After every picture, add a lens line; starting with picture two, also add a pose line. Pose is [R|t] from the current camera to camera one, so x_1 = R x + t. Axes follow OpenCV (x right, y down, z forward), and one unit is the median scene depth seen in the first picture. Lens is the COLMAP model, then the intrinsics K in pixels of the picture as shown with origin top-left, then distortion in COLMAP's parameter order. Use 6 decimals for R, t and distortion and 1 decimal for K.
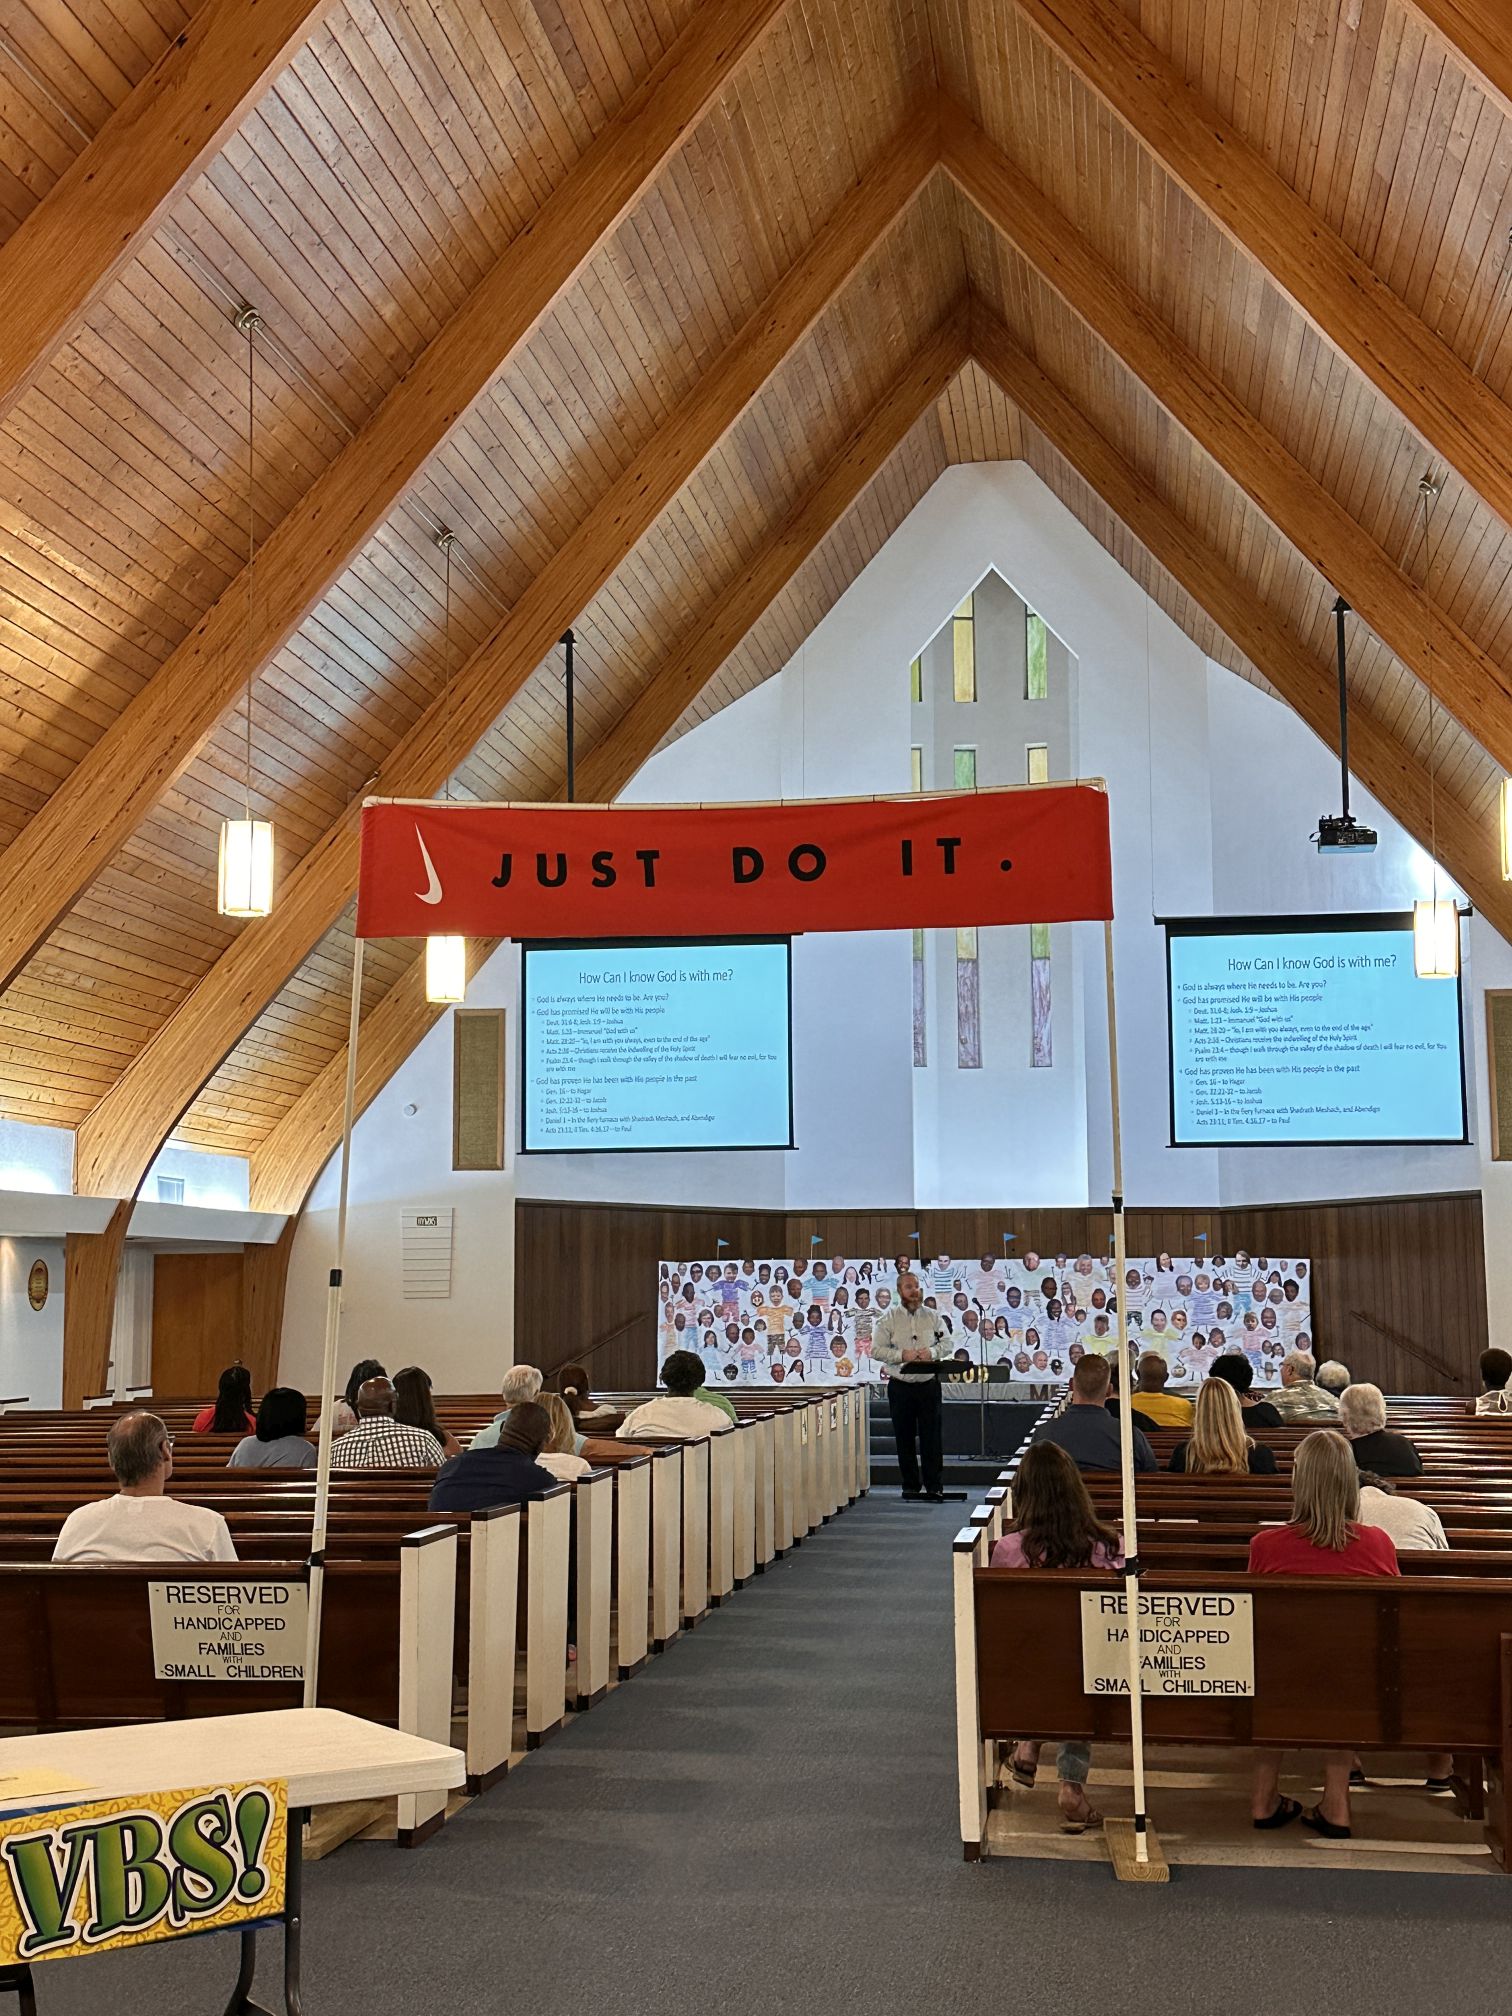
lens RADIAL K [[2775.3, 0, 746.8], [0, 2775.3, 1023.1], [0, 0, 1]] dist [0.224861, 0.000000]
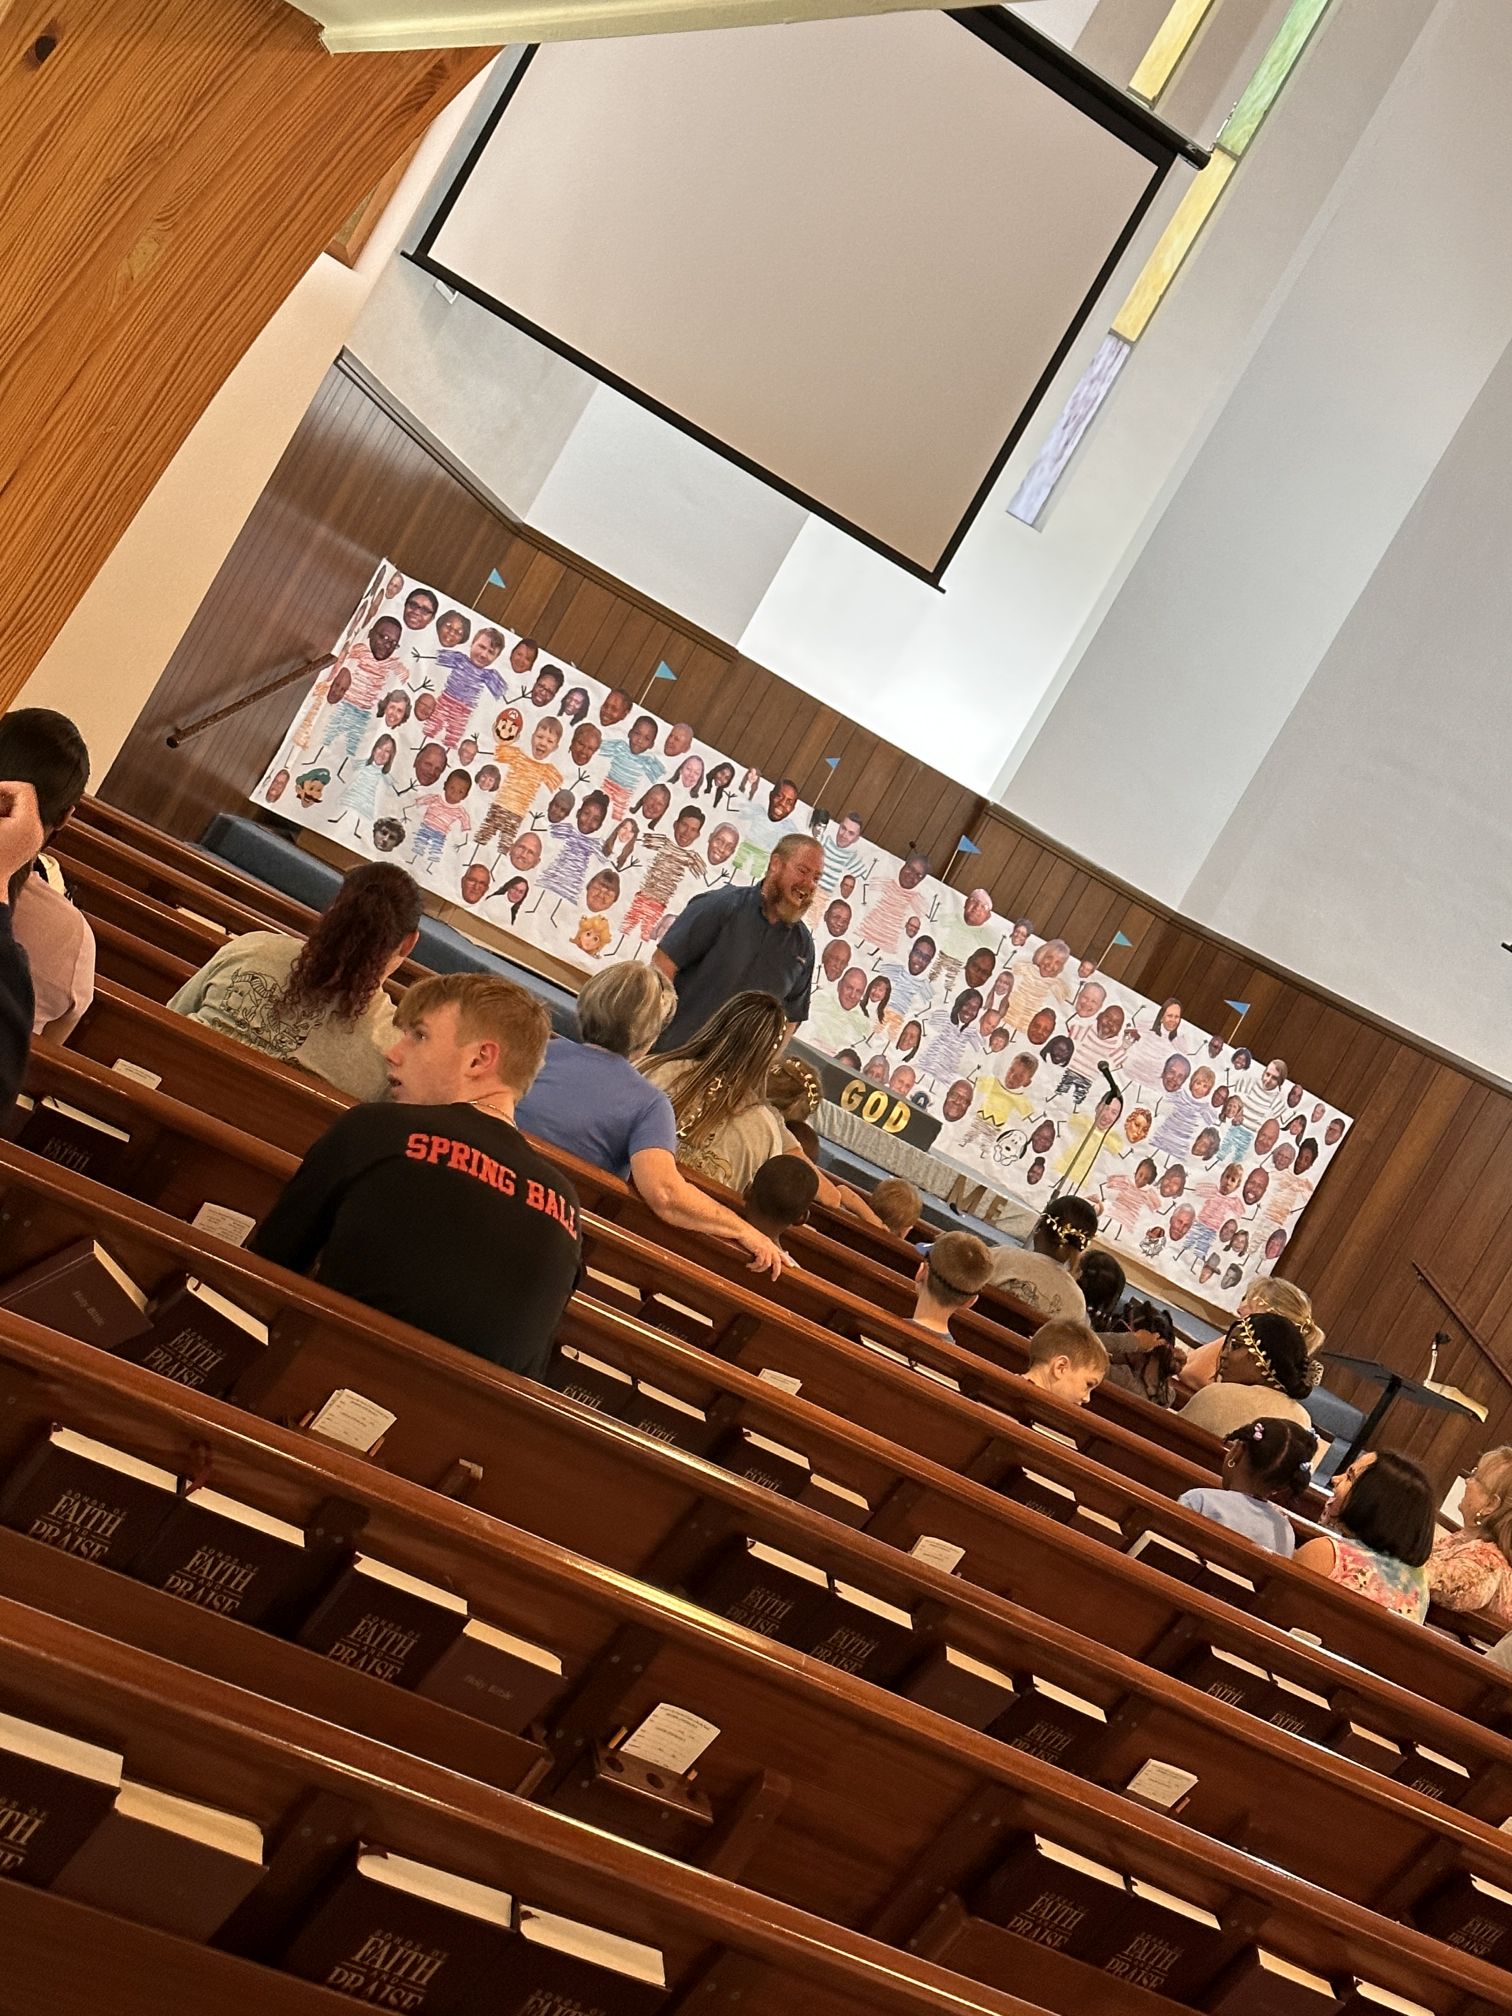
lens RADIAL K [[3285.8, 0, 751.3], [0, 3285.8, 1018.1], [0, 0, 1]] dist [0.116099, 0.000000]
pose [[0.737627, 0.394946, 0.547653, -0.258608], [-0.537824, 0.834050, 0.122904, 0.052013], [-0.408230, -0.385199, 0.827629, 0.523195]]
